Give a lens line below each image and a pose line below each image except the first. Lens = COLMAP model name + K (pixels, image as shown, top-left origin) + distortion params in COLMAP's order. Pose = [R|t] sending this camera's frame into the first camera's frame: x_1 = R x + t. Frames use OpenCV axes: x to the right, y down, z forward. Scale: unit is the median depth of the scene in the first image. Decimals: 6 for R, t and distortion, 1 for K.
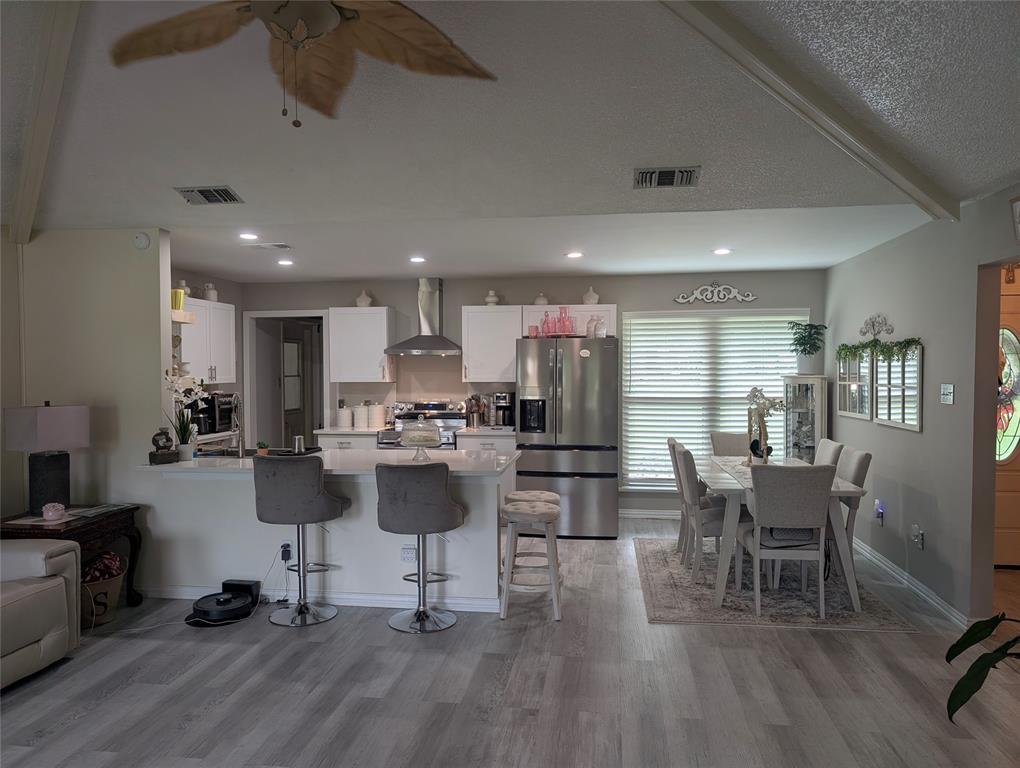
lens RADIAL K [[734.5, 0, 512.5], [0, 734.5, 393.8], [0, 0, 1]] dist [-0.004365, -0.011767]
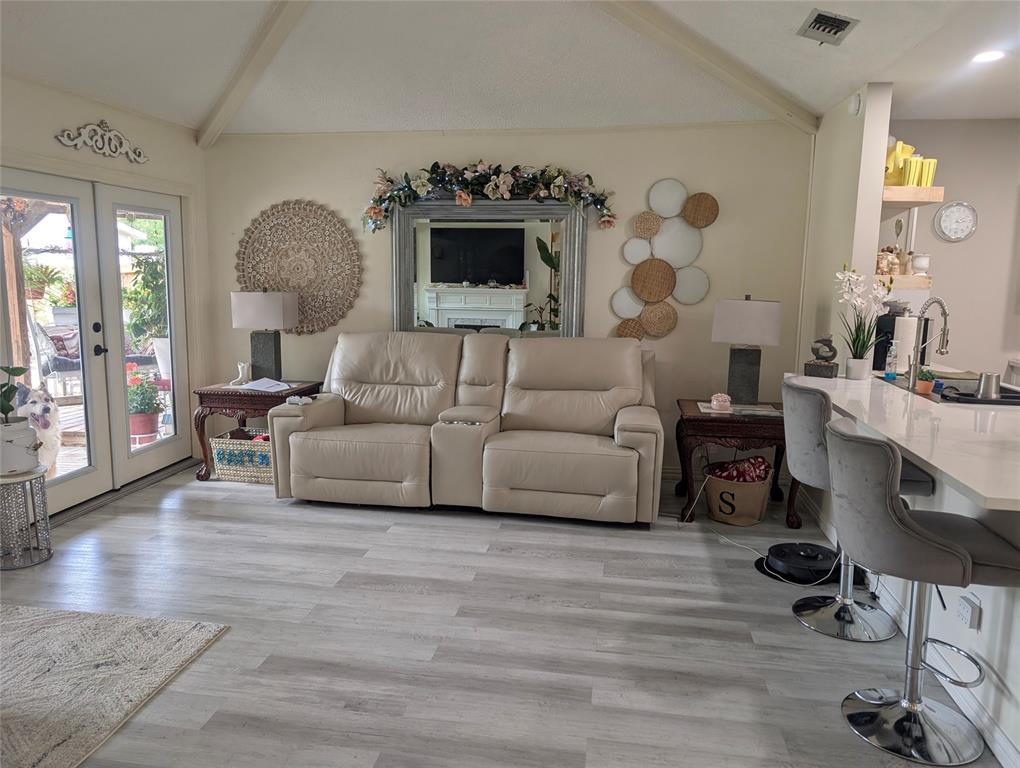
lens RADIAL K [[726.3, 0, 498.1], [0, 726.3, 381.2], [0, 0, 1]] dist [-0.001462, -0.011037]
pose [[-0.038415, 0.155544, -0.987082, 0.401068], [-0.047299, 0.986421, 0.157281, -0.014911], [0.998142, 0.052730, -0.030536, 0.730060]]
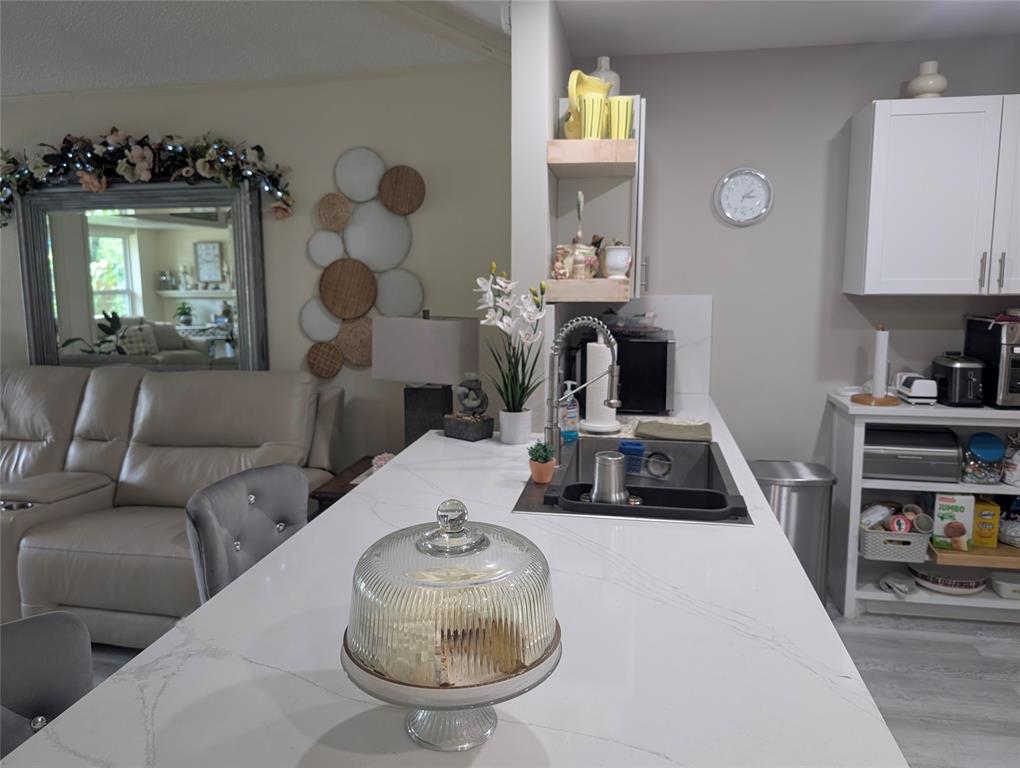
lens RADIAL K [[741.7, 0, 507.8], [0, 741.7, 367.3], [0, 0, 1]] dist [-0.001101, -0.002812]
pose [[-0.050107, 0.139352, -0.988974, 0.063578], [-0.026493, 0.989684, 0.140794, -0.039245], [0.998392, 0.033256, -0.045899, 1.169219]]
